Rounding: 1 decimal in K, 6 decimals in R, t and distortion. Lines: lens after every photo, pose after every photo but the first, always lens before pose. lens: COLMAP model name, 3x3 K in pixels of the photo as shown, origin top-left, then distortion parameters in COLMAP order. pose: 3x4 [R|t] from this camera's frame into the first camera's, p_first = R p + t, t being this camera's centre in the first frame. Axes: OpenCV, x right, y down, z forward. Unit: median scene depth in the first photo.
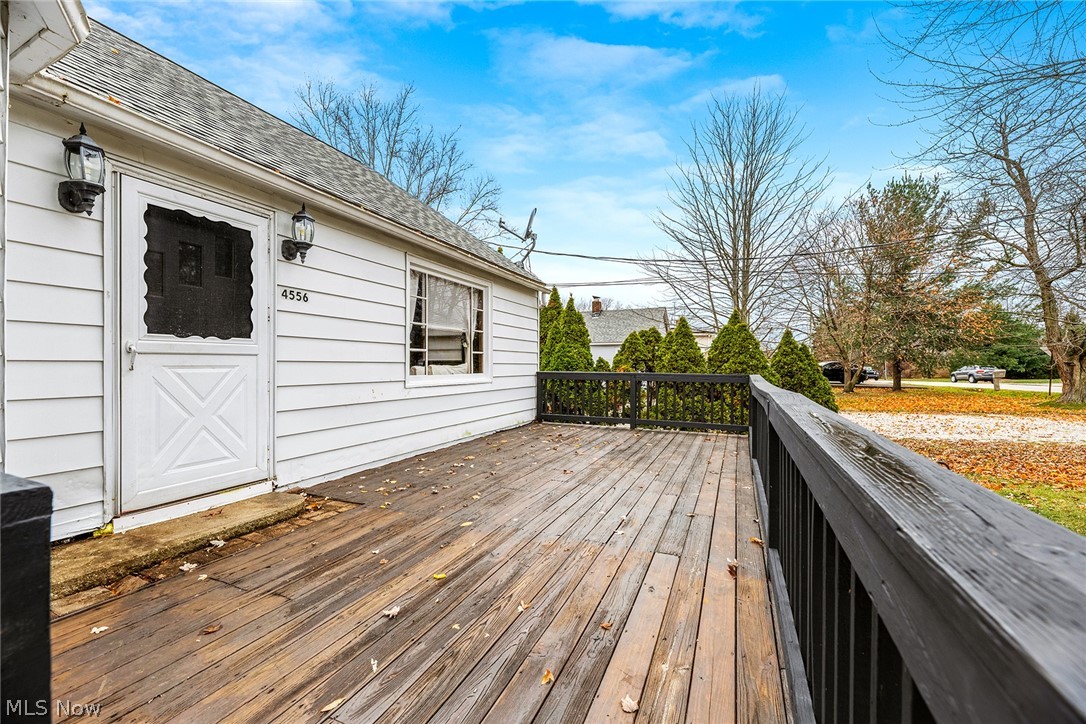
lens RADIAL K [[440.0, 0, 544.0], [0, 440.0, 366.1], [0, 0, 1]] dist [0.000335, -0.000198]
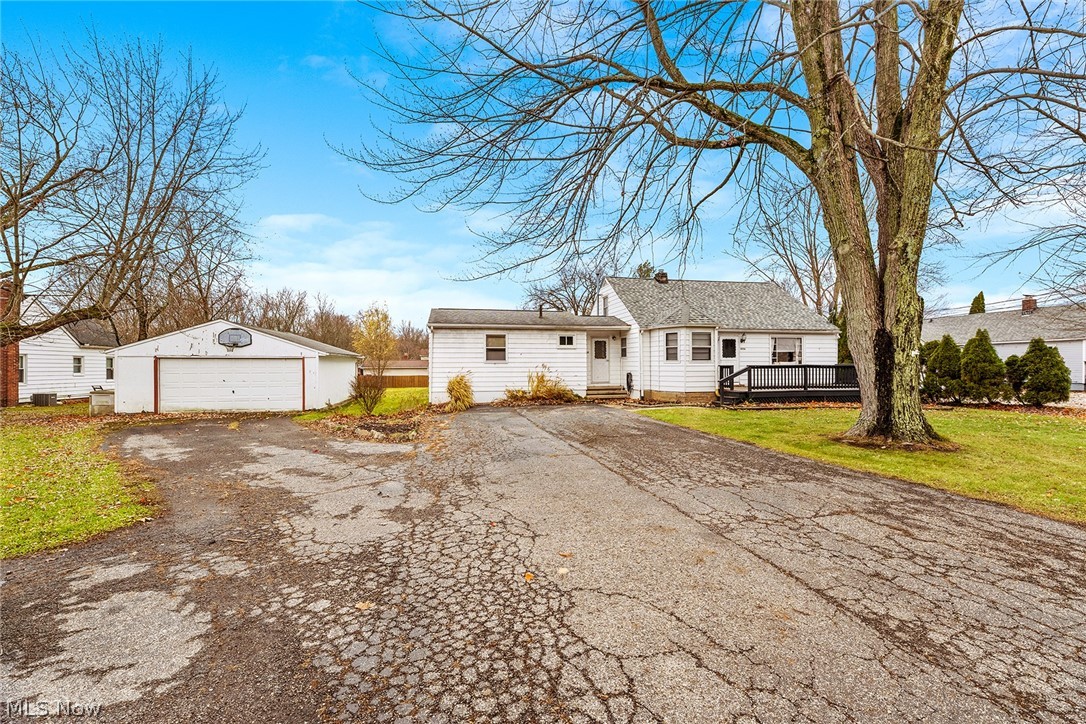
lens RADIAL K [[442.6, 0, 545.0], [0, 442.6, 365.7], [0, 0, 1]] dist [0.000642, -0.000578]
pose [[0.572944, -0.001301, -0.819593, 2.407986], [0.003627, 0.999993, 0.000948, 0.026589], [0.819586, -0.003515, 0.572945, -3.958209]]
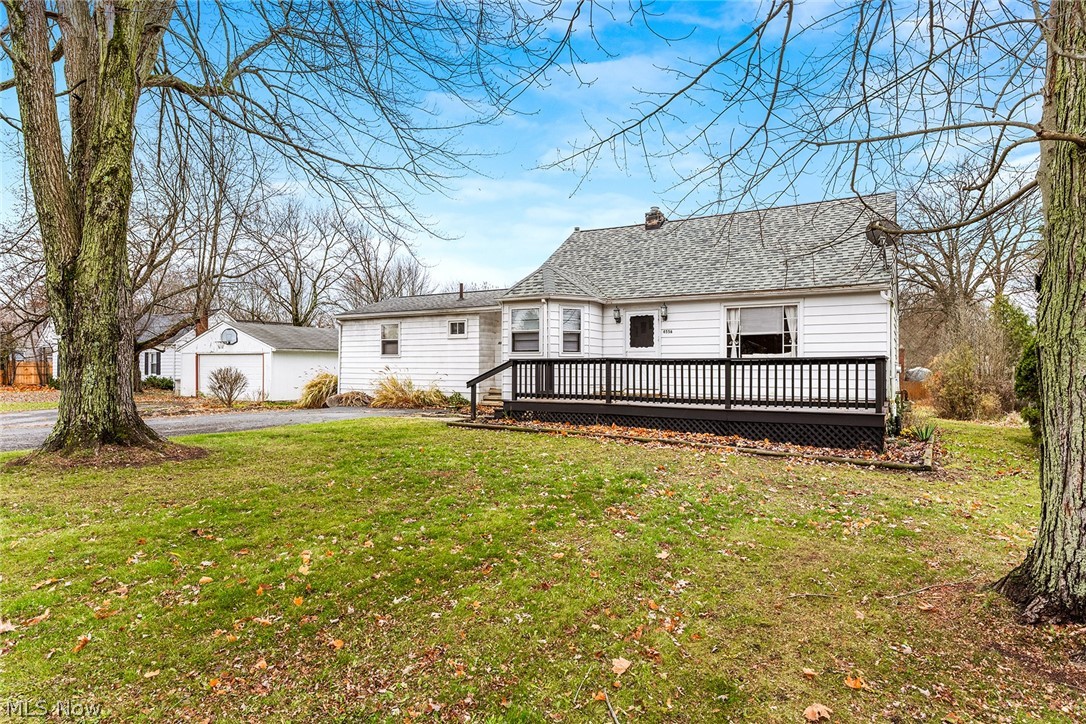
lens RADIAL K [[625.3, 0, 543.0], [0, 625.3, 362.0], [0, 0, 1]] dist [-0.000480, -0.000067]
pose [[-0.149158, -0.003024, -0.988809, 3.774597], [-0.000007, 0.999995, -0.003057, 0.061945], [0.988813, -0.000449, -0.149157, 0.775952]]
